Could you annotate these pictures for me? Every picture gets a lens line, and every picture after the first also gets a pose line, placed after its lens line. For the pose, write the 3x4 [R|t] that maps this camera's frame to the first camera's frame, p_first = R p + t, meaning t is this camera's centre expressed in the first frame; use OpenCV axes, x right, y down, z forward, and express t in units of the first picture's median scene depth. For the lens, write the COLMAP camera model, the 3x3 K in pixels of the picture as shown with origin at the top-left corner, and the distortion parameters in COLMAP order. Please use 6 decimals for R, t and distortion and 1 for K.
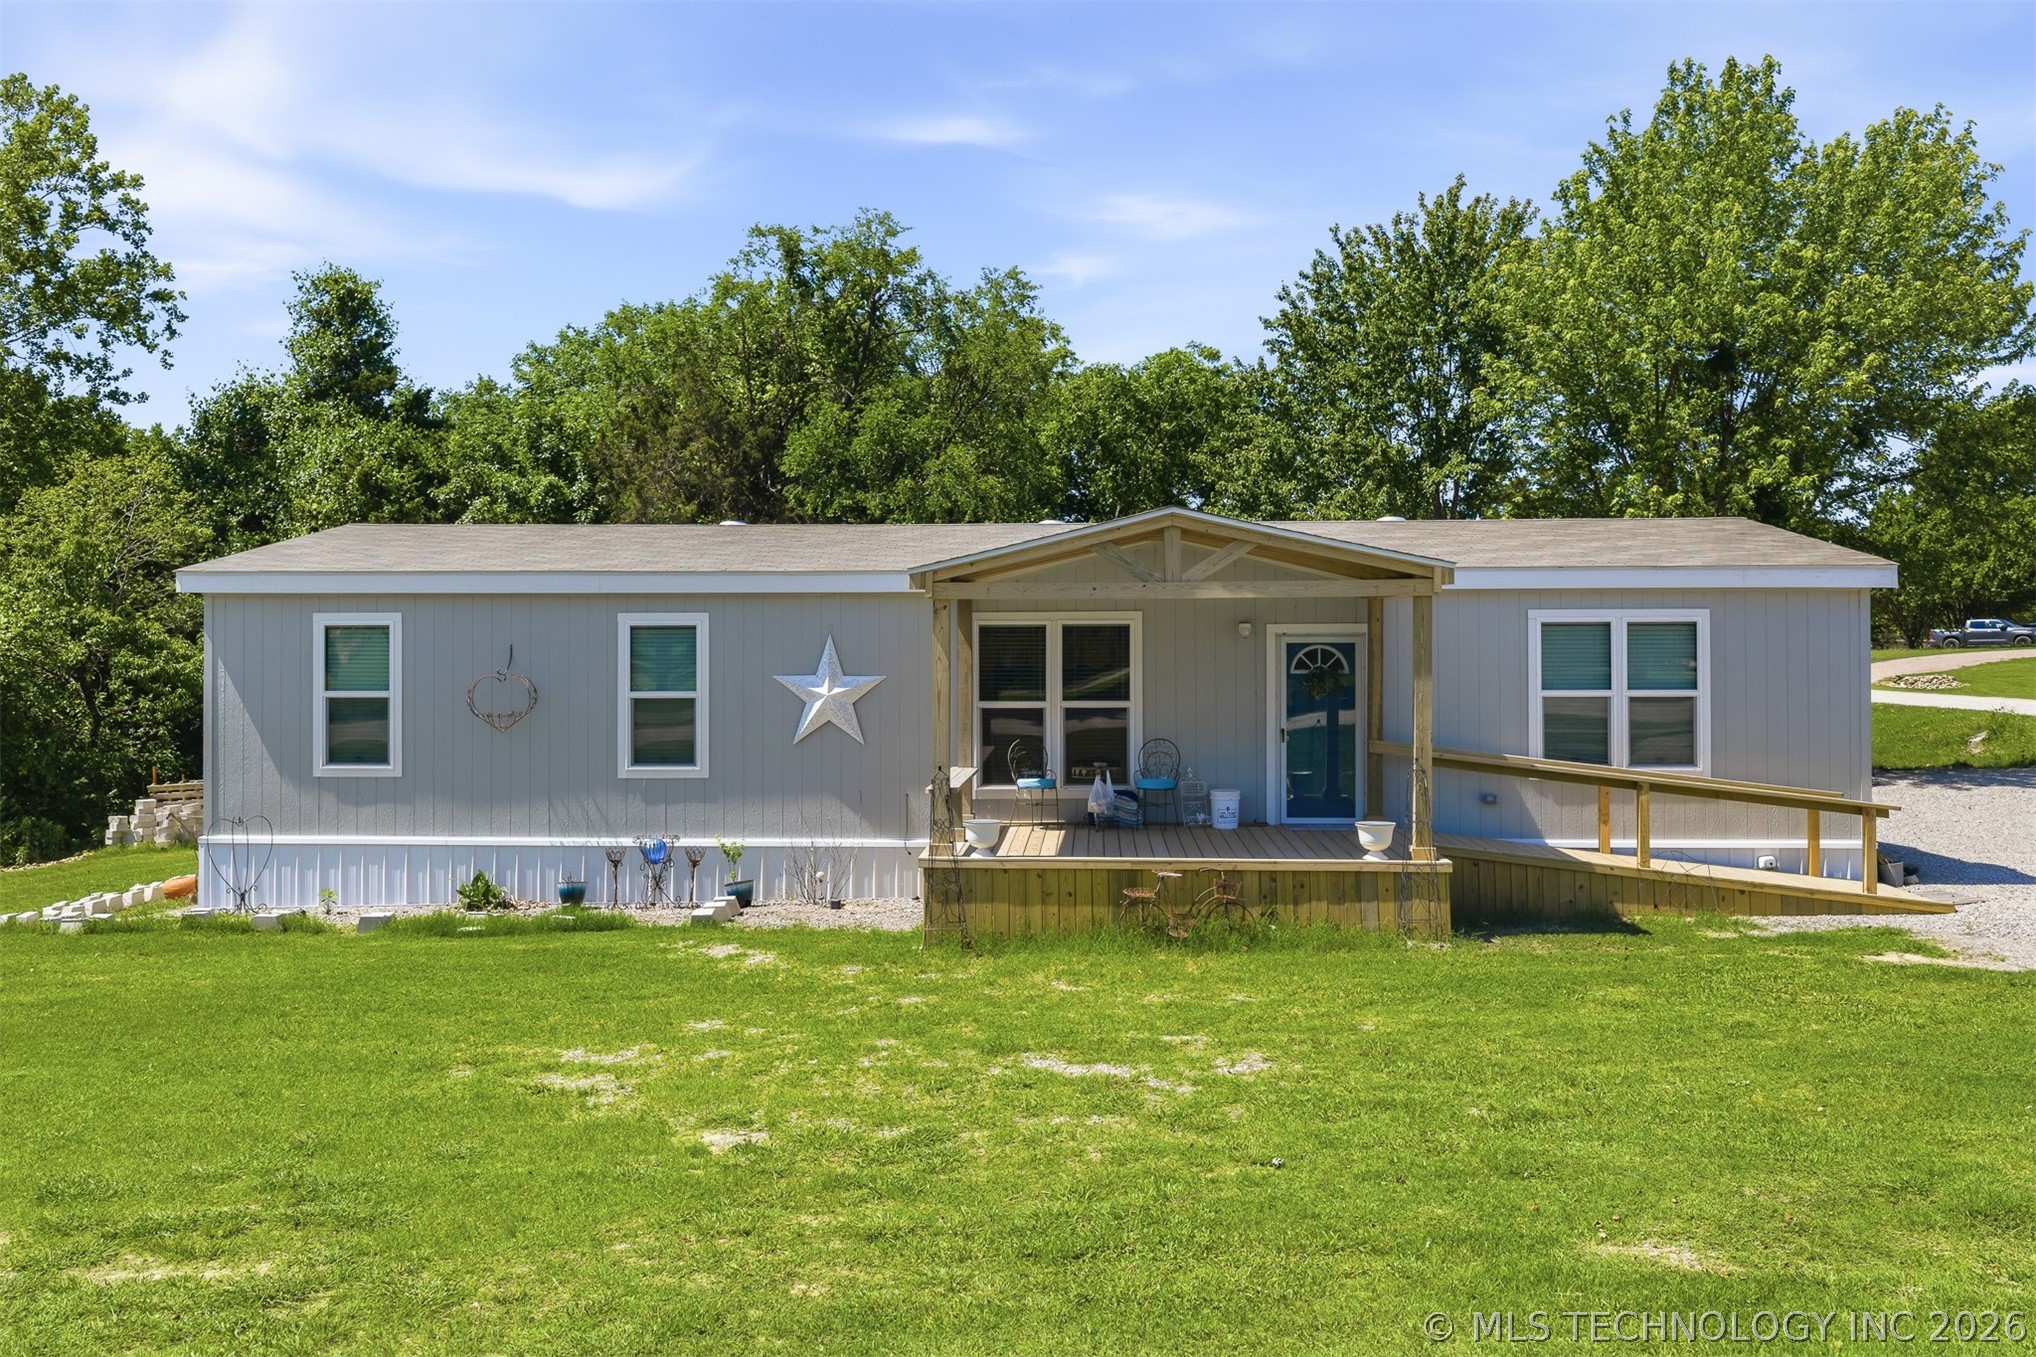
lens RADIAL K [[1606.9, 0, 1021.8], [0, 1606.9, 634.5], [0, 0, 1]] dist [0.037028, -0.050084]
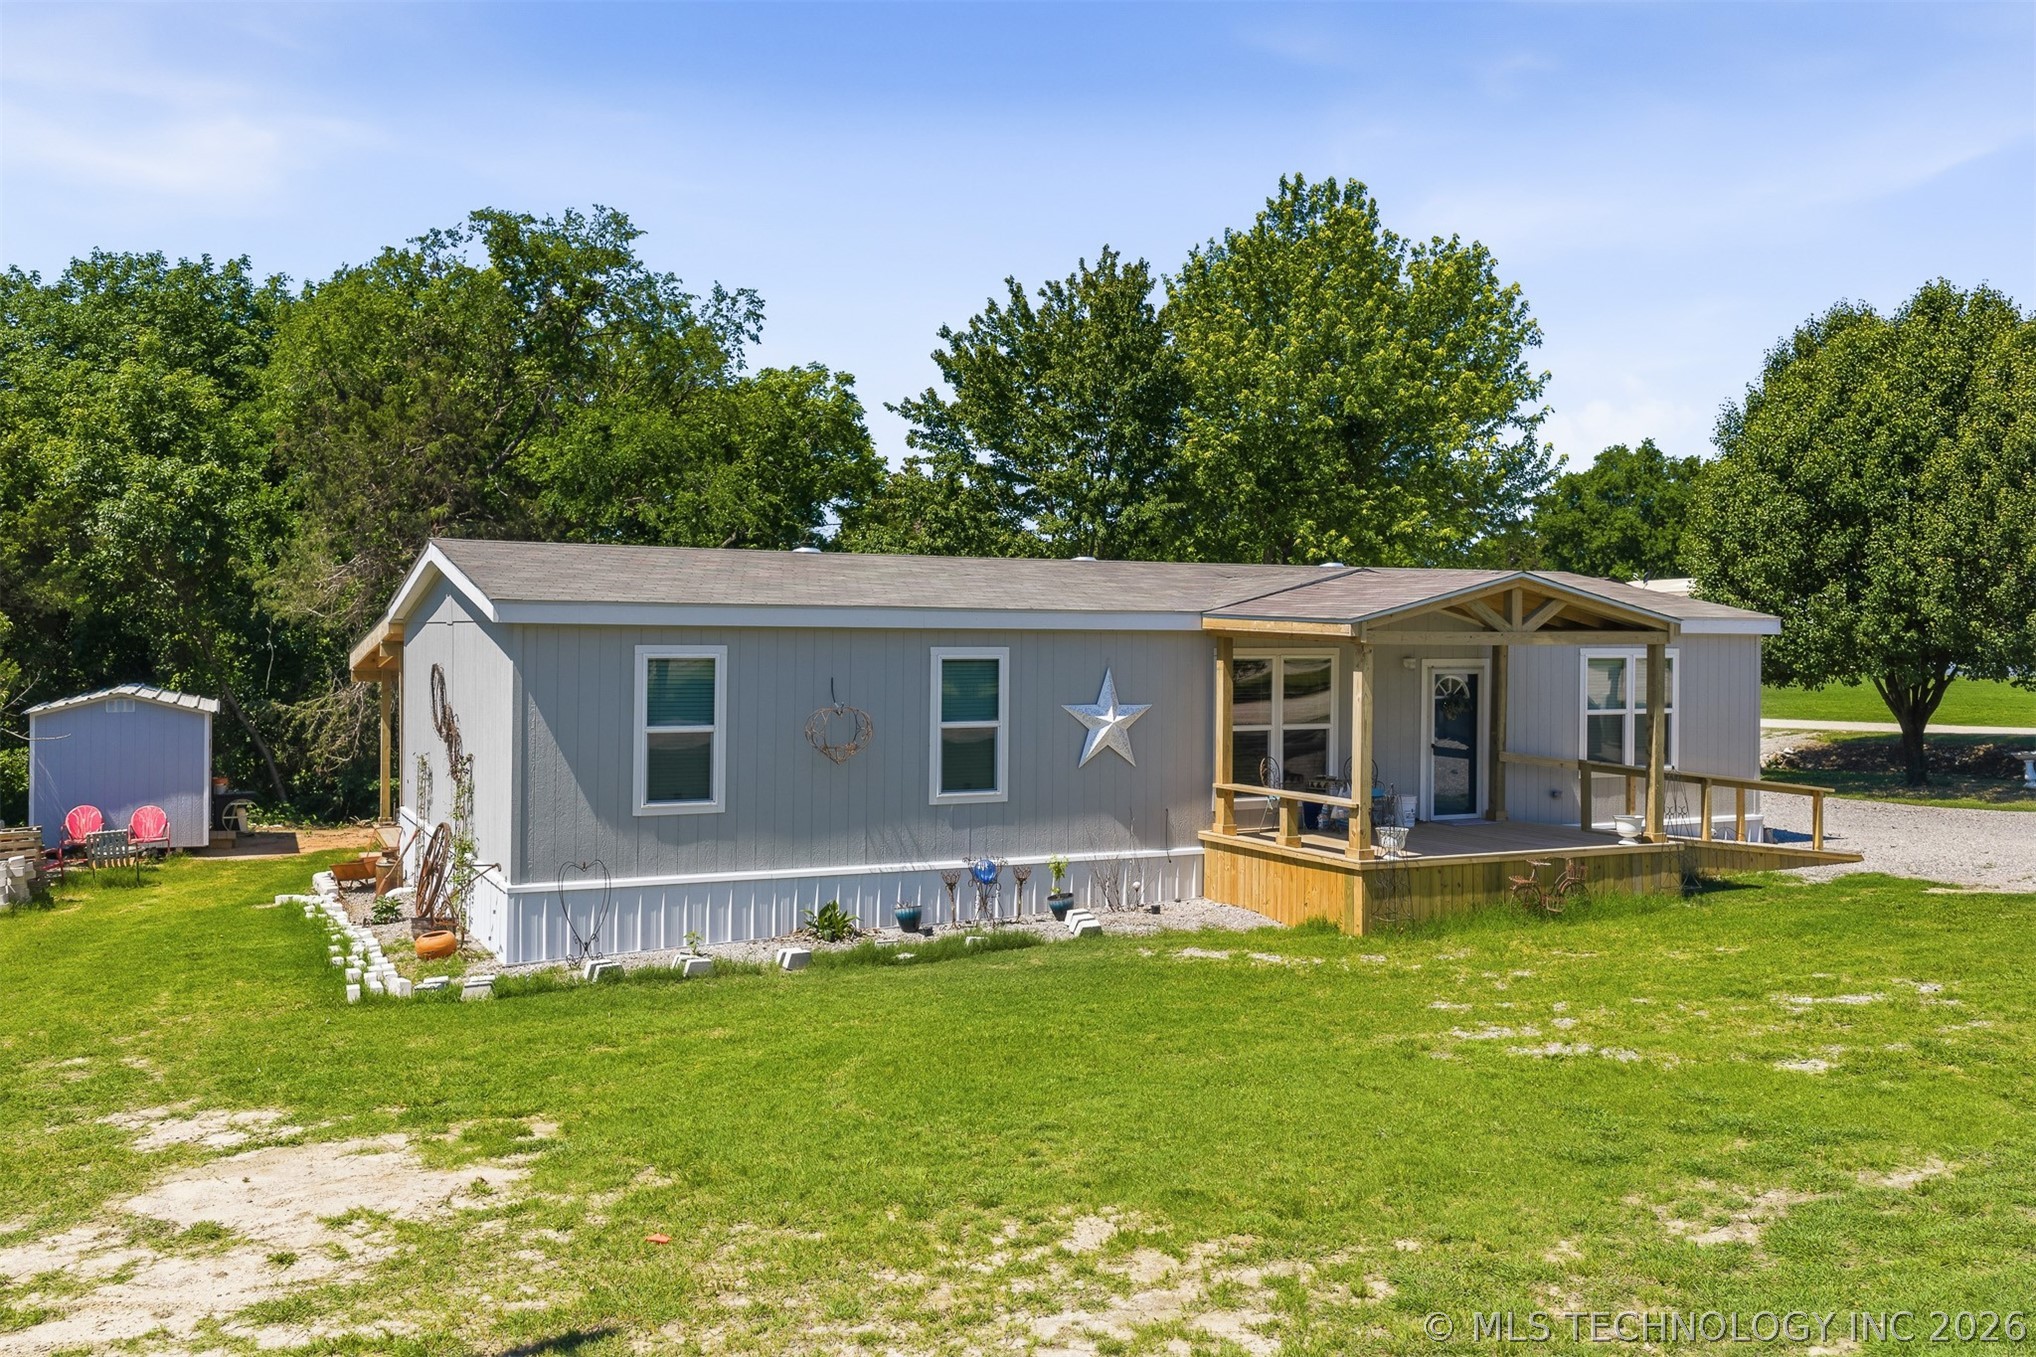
lens RADIAL K [[1606.9, 0, 1021.8], [0, 1606.9, 634.5], [0, 0, 1]] dist [0.037028, -0.050084]
pose [[0.889296, 0.008145, 0.457259, -0.678793], [-0.009396, 0.999956, 0.000462, -0.022680], [-0.457235, -0.004707, 0.889333, 0.044395]]
